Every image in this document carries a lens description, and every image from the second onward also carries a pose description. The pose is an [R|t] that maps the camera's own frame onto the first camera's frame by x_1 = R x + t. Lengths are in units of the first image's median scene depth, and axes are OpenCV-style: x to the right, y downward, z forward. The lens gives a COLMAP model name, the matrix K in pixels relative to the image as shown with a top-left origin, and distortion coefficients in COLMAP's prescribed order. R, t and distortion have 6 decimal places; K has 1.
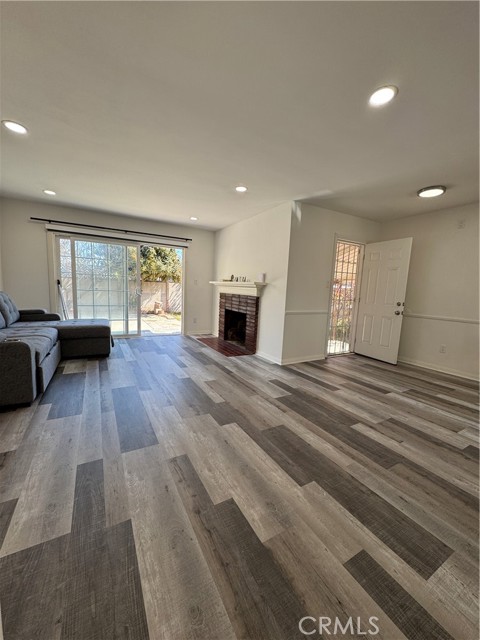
lens RADIAL K [[253.8, 0, 240.8], [0, 253.8, 320.8], [0, 0, 1]] dist [-0.002226, -0.000187]
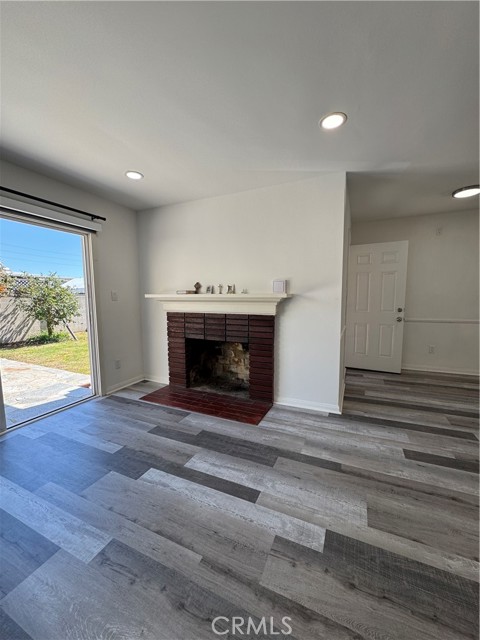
lens RADIAL K [[253.8, 0, 240.0], [0, 253.8, 319.9], [0, 0, 1]] dist [-0.002226, -0.000187]
pose [[0.807301, -0.104926, 0.580737, -0.417325], [0.117480, 0.992945, 0.016090, -0.115161], [-0.578329, 0.055235, 0.813932, 0.576001]]
